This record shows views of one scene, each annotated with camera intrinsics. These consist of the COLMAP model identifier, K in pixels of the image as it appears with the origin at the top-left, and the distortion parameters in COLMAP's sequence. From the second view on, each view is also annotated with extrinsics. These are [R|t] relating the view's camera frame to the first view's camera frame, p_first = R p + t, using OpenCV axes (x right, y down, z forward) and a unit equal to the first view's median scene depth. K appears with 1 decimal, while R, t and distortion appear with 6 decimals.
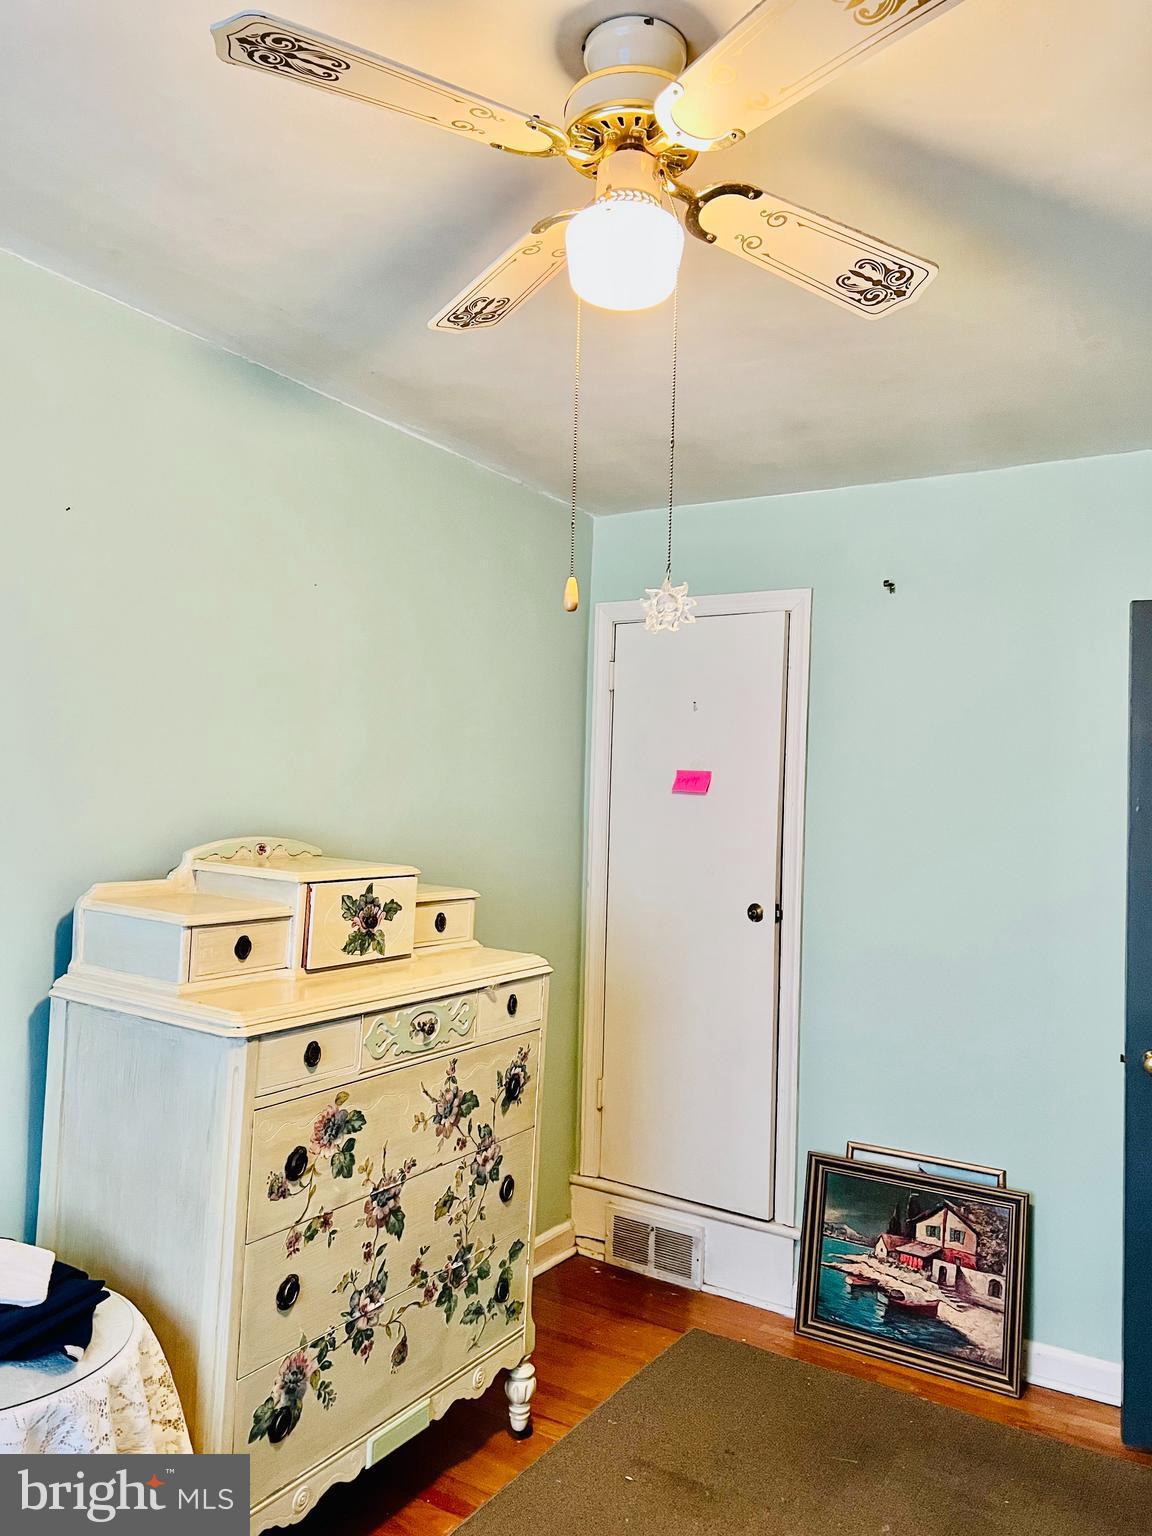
lens RADIAL K [[1161.4, 0, 578.0], [0, 1161.4, 772.7], [0, 0, 1]] dist [0.061899, -0.066693]
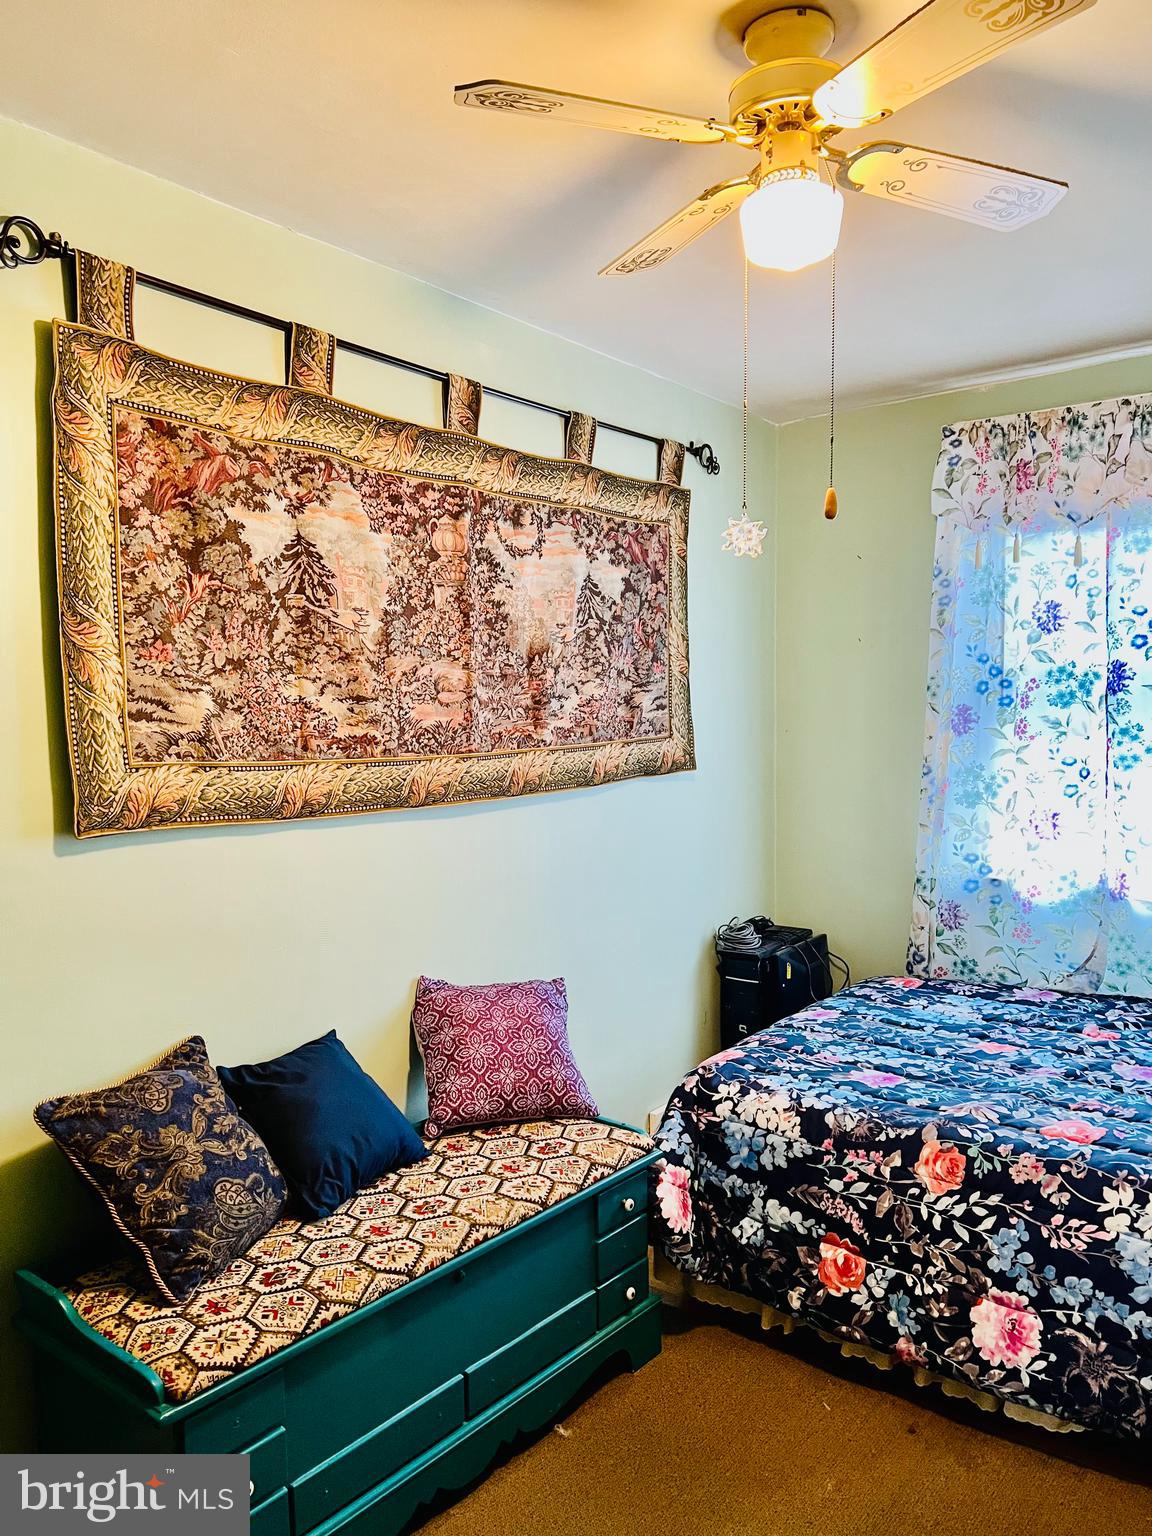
lens RADIAL K [[1161.4, 0, 574.1], [0, 1161.4, 761.7], [0, 0, 1]] dist [0.061899, -0.066693]
pose [[0.991567, -0.055551, -0.117085, -0.062832], [0.064960, 0.994824, 0.078135, -0.008811], [0.112139, -0.085082, 0.990043, -0.224879]]
